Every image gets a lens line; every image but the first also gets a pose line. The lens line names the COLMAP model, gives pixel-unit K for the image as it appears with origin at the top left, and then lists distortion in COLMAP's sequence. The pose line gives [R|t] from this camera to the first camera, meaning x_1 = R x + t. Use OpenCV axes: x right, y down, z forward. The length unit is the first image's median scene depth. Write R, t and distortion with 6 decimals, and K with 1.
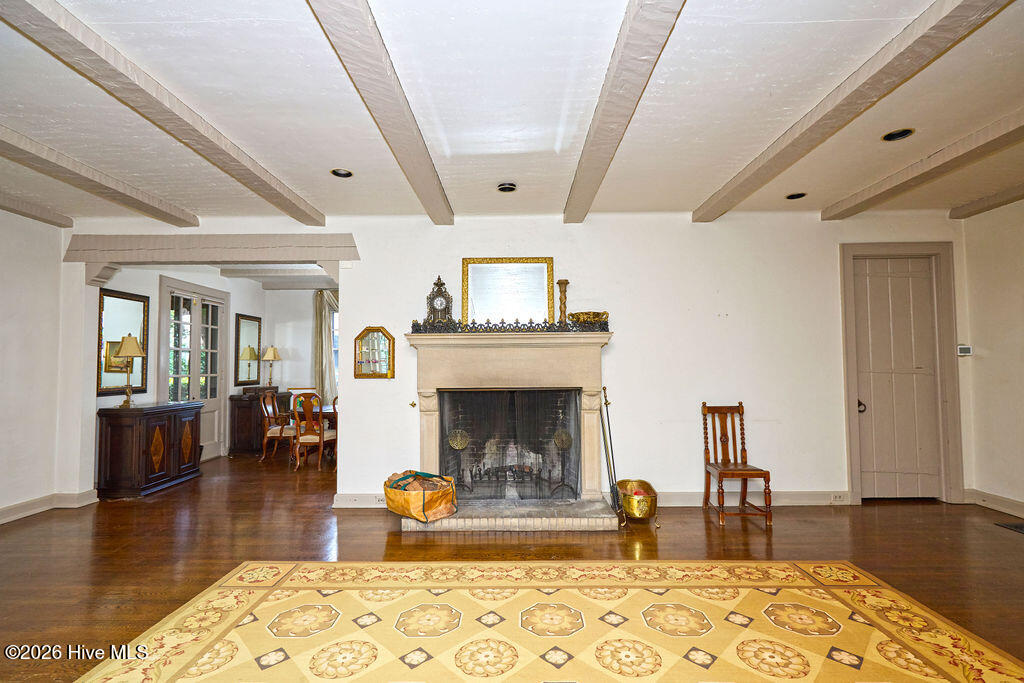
lens RADIAL K [[468.0, 0, 512.0], [0, 468.0, 347.2], [0, 0, 1]] dist [-0.002088, -0.000088]
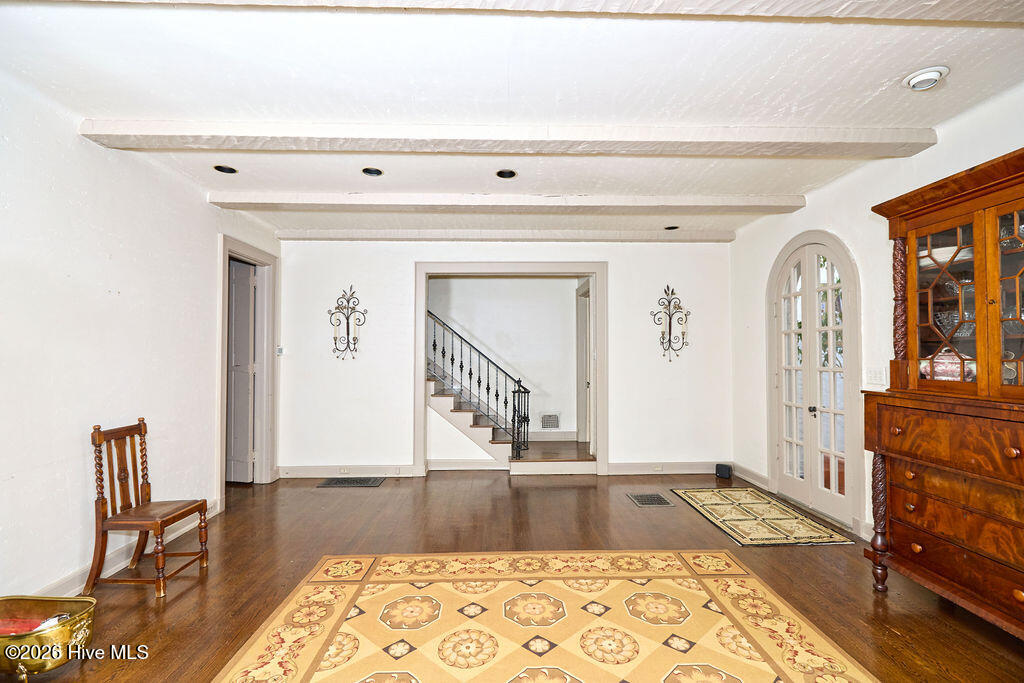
lens RADIAL K [[468.0, 0, 512.0], [0, 468.0, 347.2], [0, 0, 1]] dist [-0.002088, -0.000088]
pose [[-0.039208, 0.023882, 0.998946, -0.251585], [-0.038419, 0.998939, -0.025389, 0.005687], [-0.998492, -0.039374, -0.038248, 0.473835]]
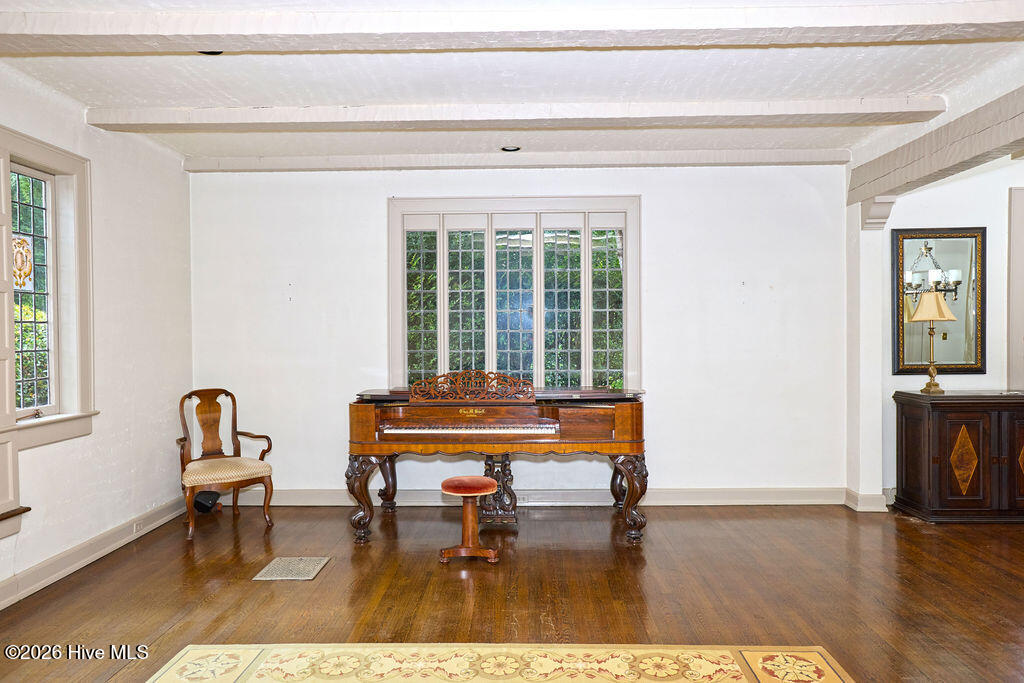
lens RADIAL K [[712.4, 0, 512.0], [0, 712.4, 341.5], [0, 0, 1]] dist [-0.003763, 0.000758]
pose [[-0.017802, 0.021594, -0.999608, 0.305731], [0.047789, 0.998642, 0.020723, -0.001903], [0.998699, -0.047401, -0.018810, 0.457603]]
